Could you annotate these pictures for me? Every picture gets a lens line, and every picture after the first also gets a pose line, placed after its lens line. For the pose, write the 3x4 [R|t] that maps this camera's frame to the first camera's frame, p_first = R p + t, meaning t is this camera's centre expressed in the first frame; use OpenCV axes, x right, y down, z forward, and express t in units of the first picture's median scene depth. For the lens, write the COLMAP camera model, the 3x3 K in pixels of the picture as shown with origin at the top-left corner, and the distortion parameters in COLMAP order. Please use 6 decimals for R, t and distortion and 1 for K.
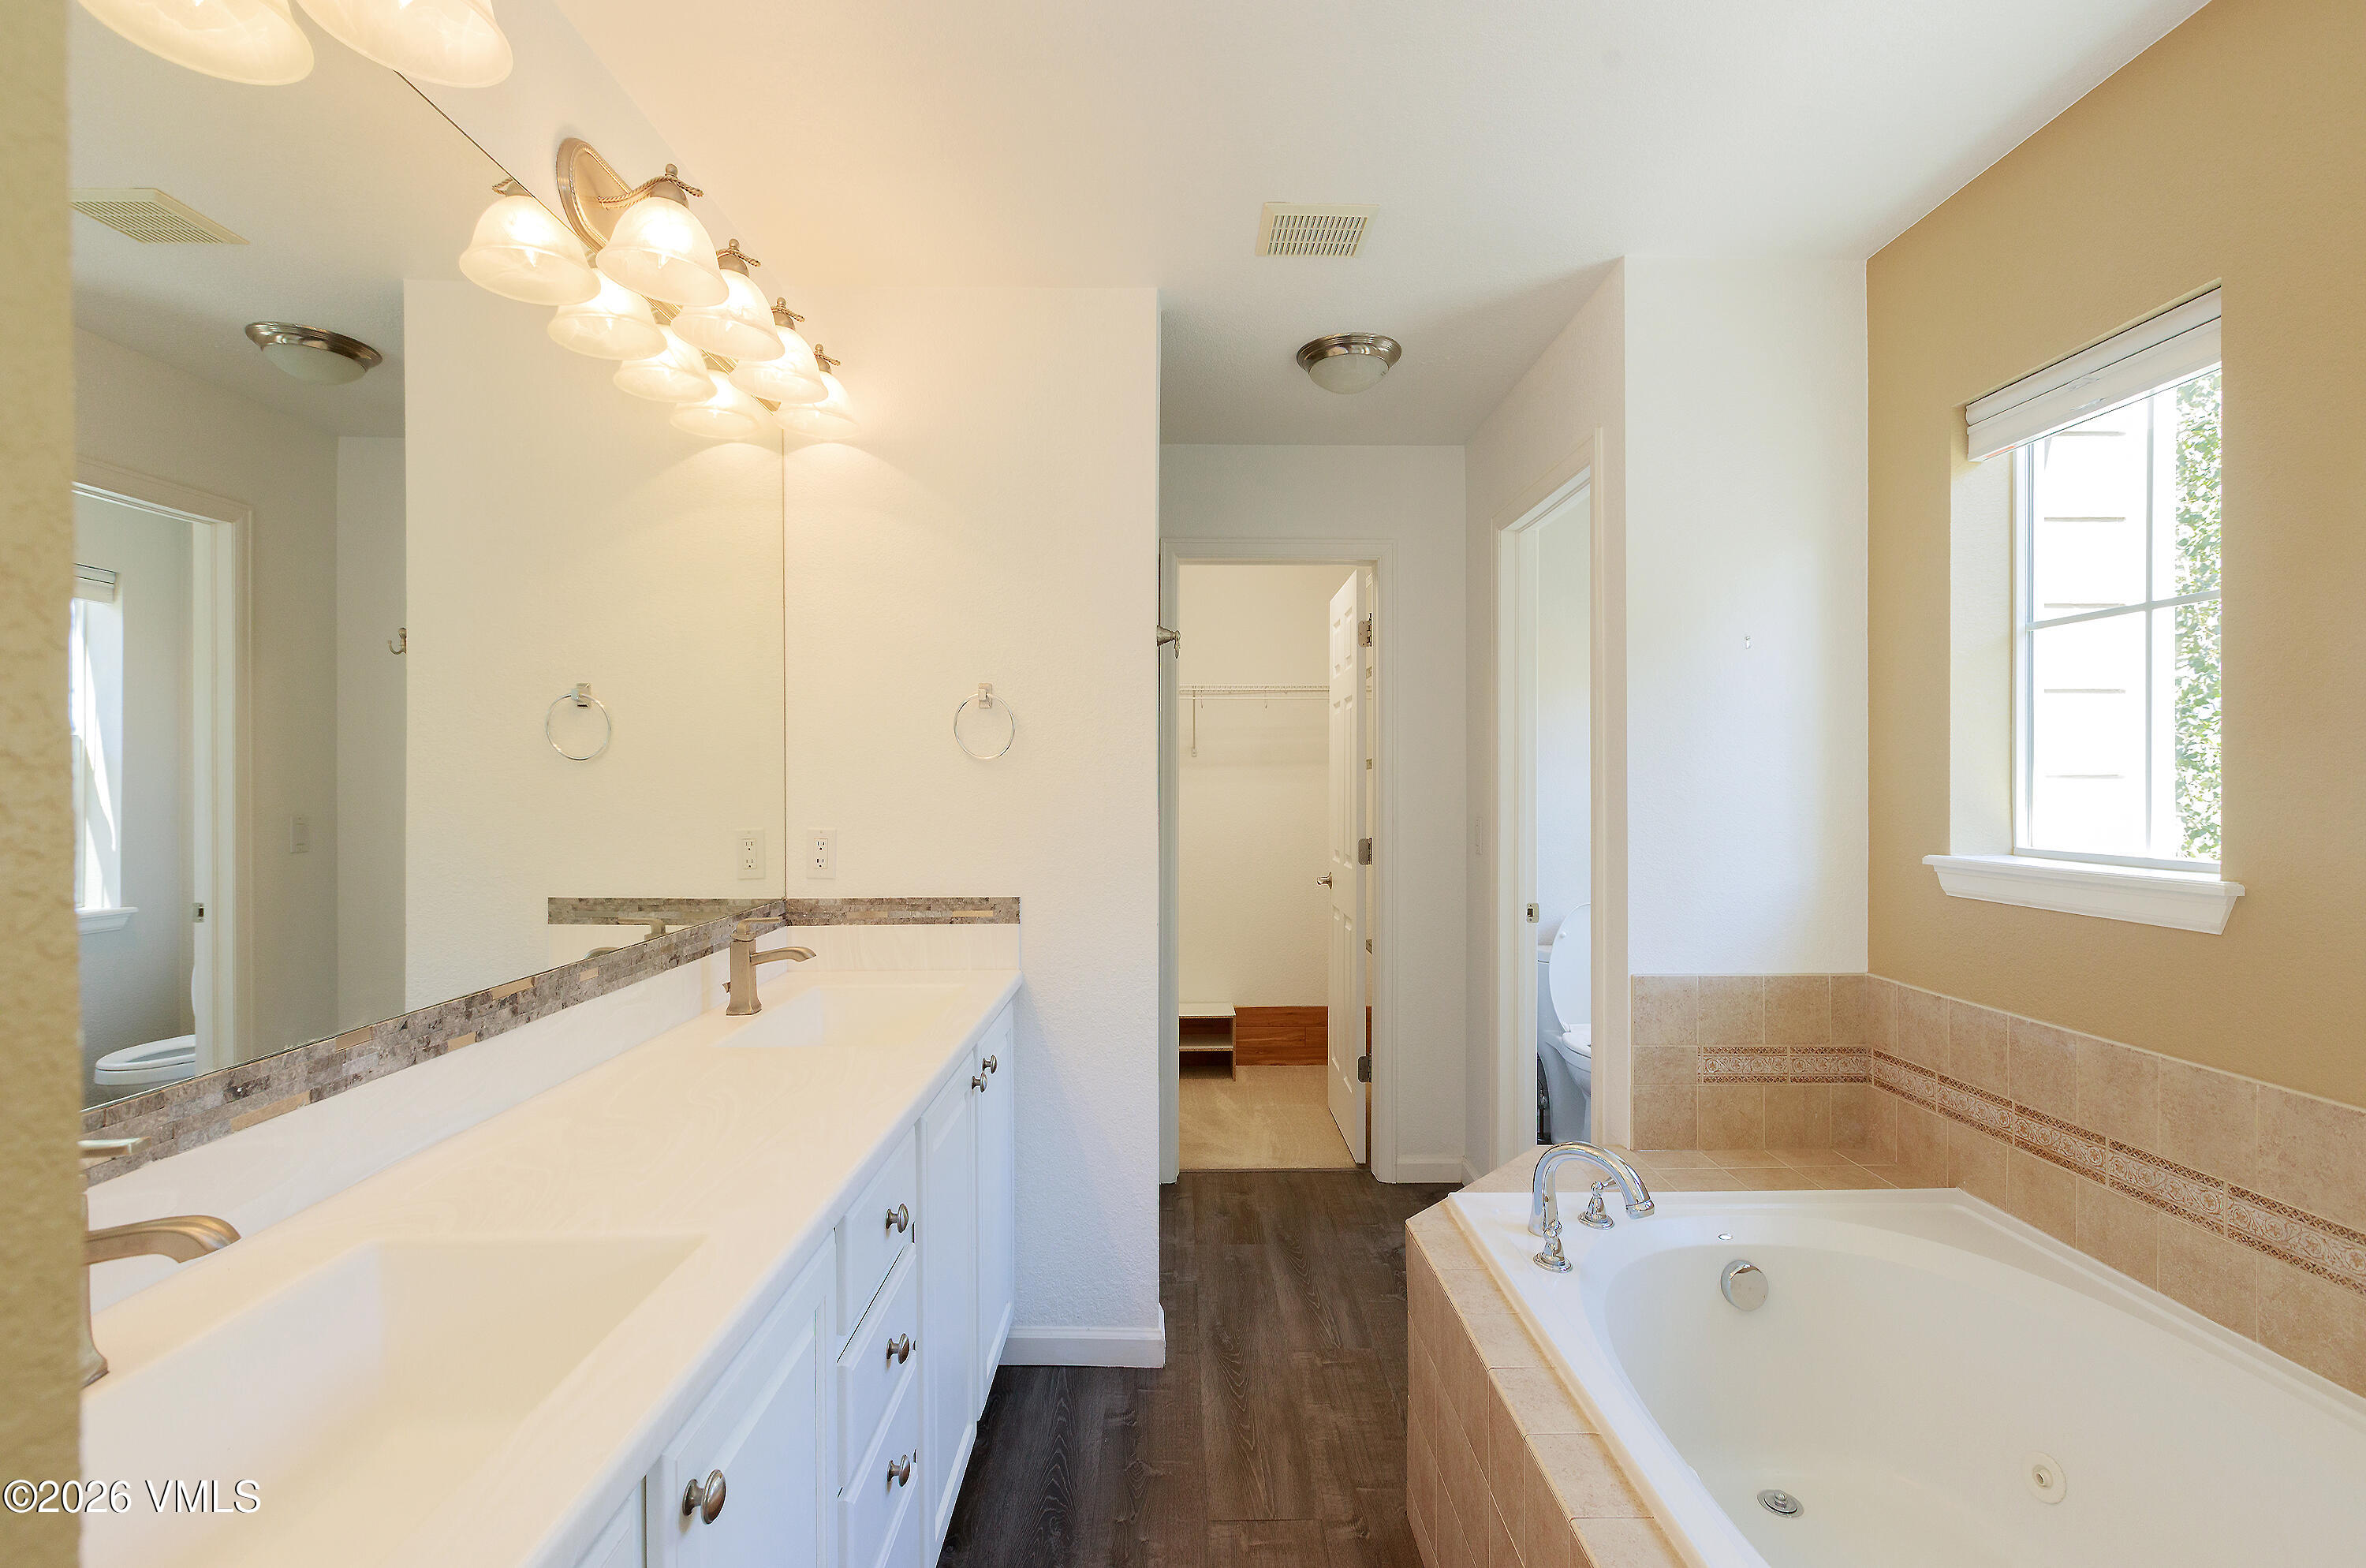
lens RADIAL K [[1051.8, 0, 1188.9], [0, 1051.8, 786.6], [0, 0, 1]] dist [0.002771, -0.000518]
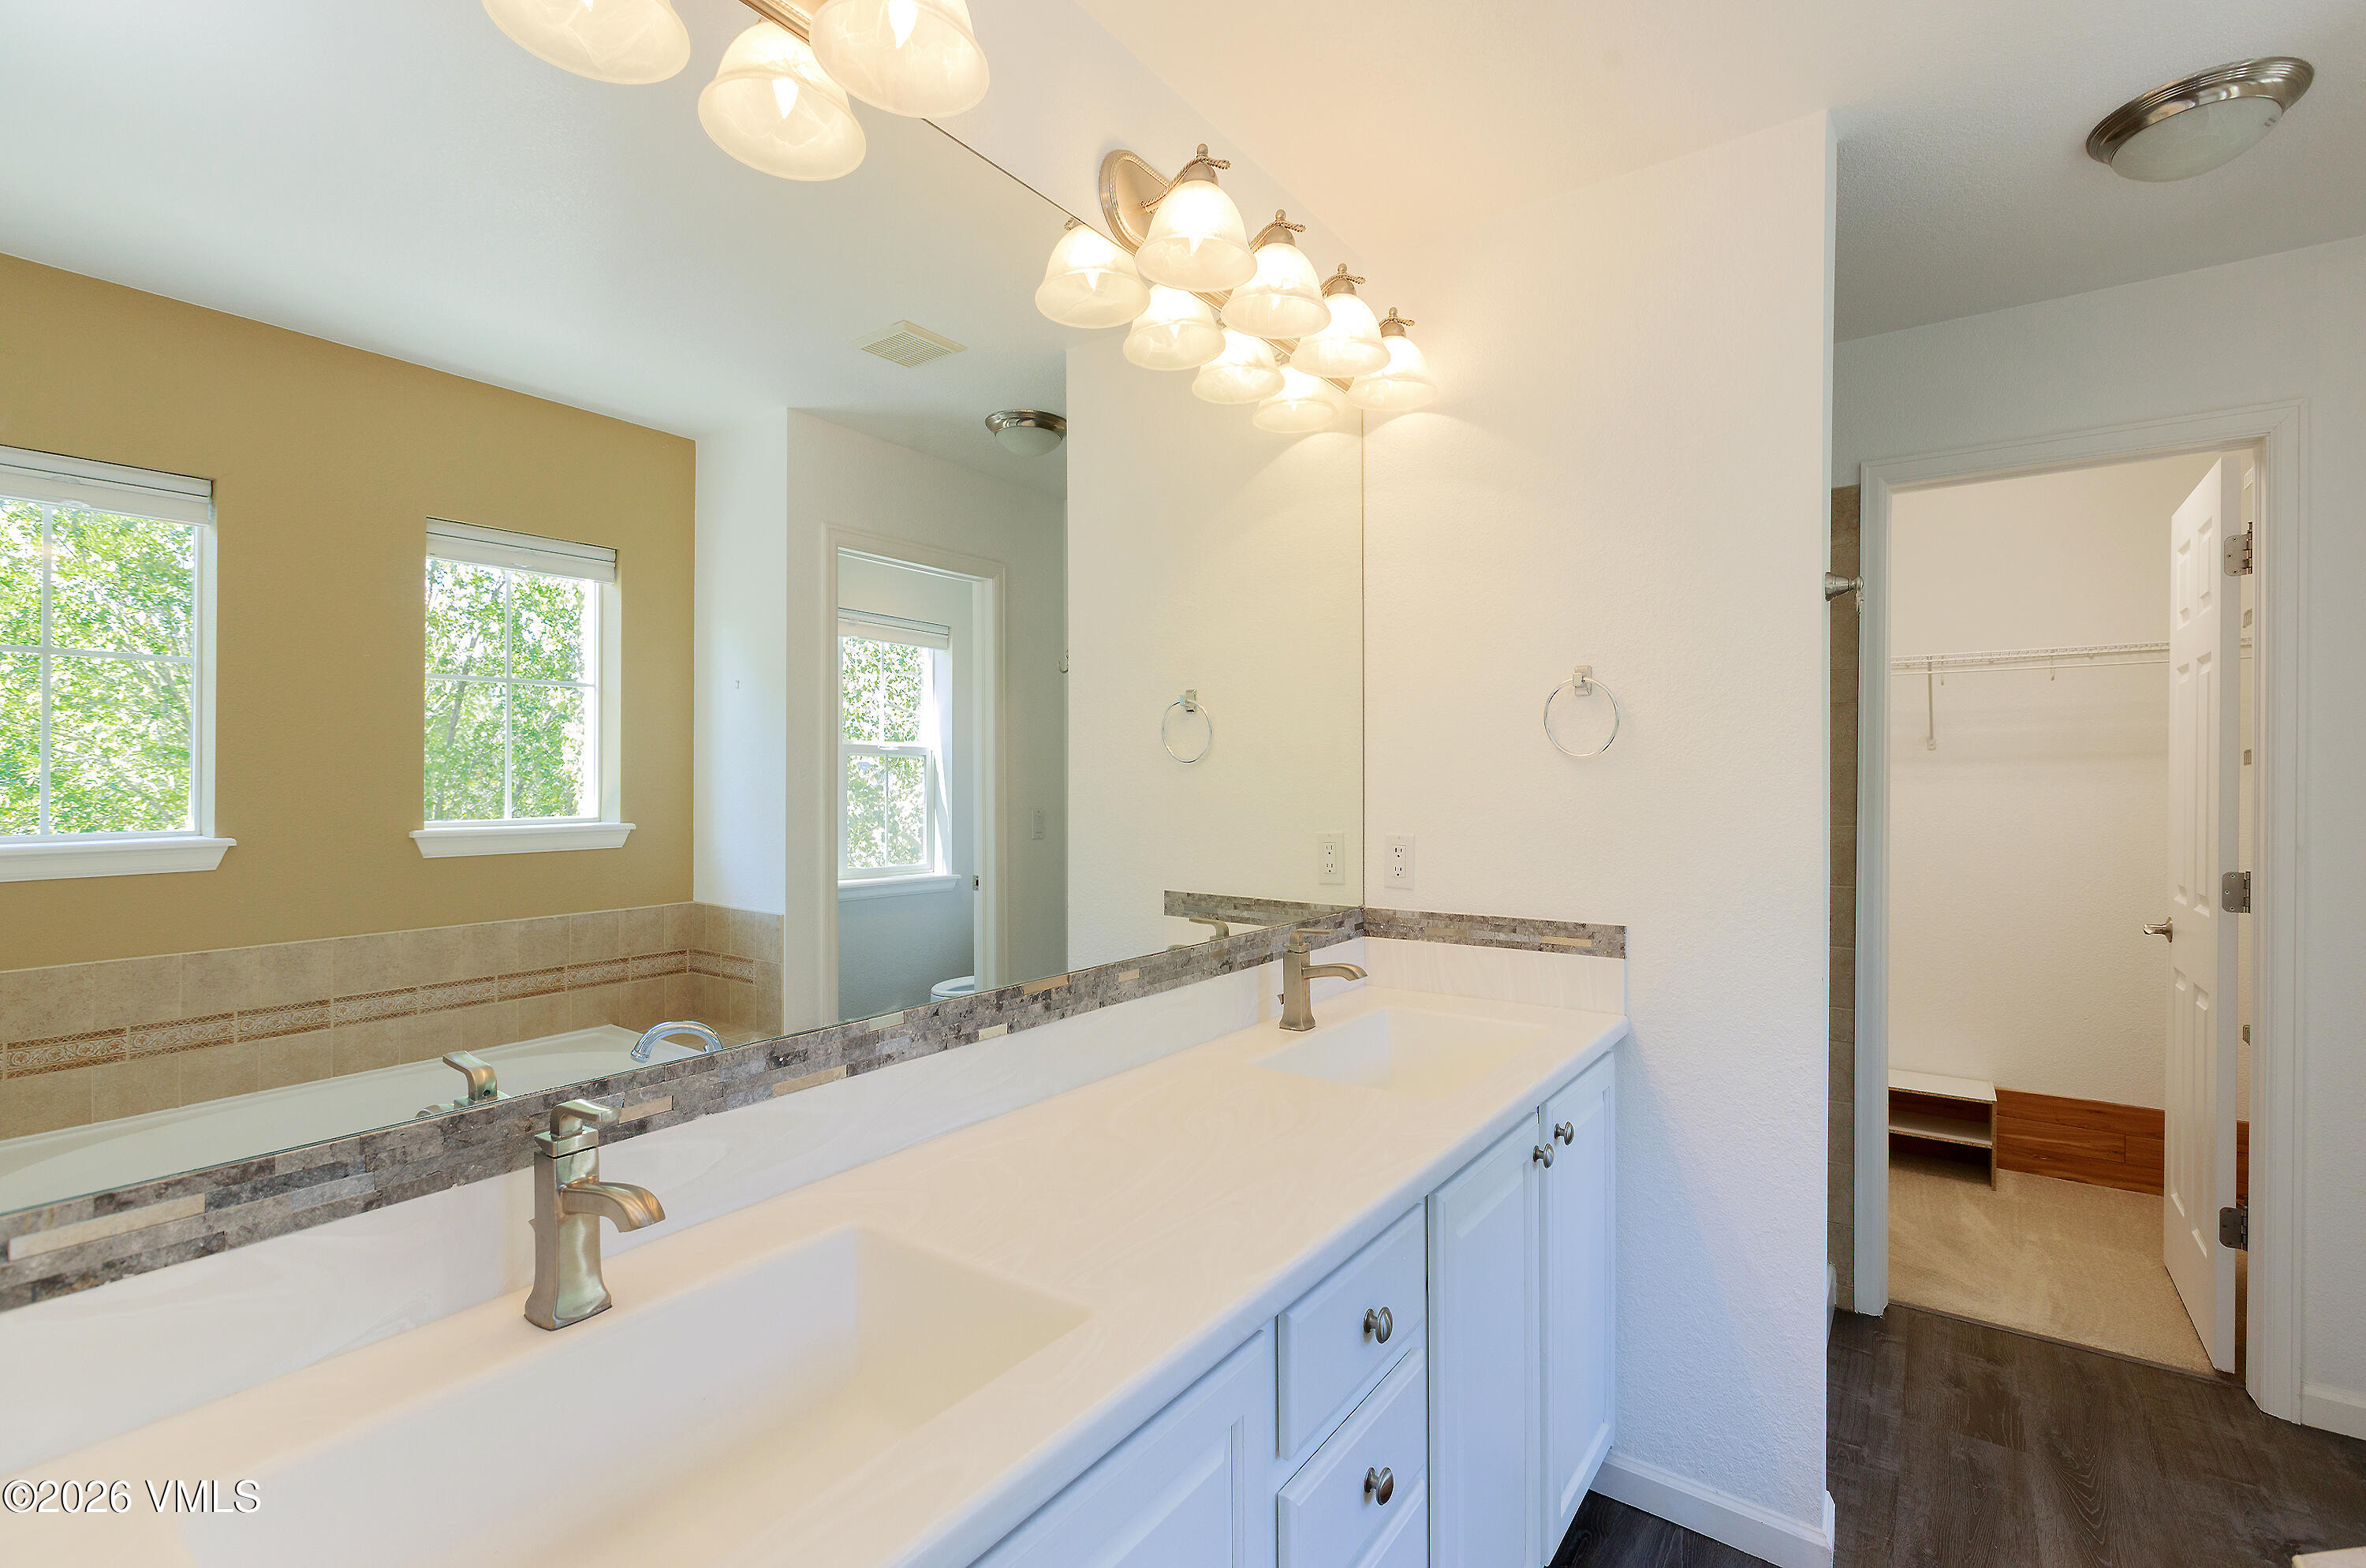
lens RADIAL K [[1051.8, 0, 1188.9], [0, 1051.8, 786.6], [0, 0, 1]] dist [0.002771, -0.000518]
pose [[0.806359, 0.004396, -0.591410, 0.047383], [-0.003841, 0.999990, 0.002195, -0.003216], [0.591414, 0.000501, 0.806368, 0.146540]]
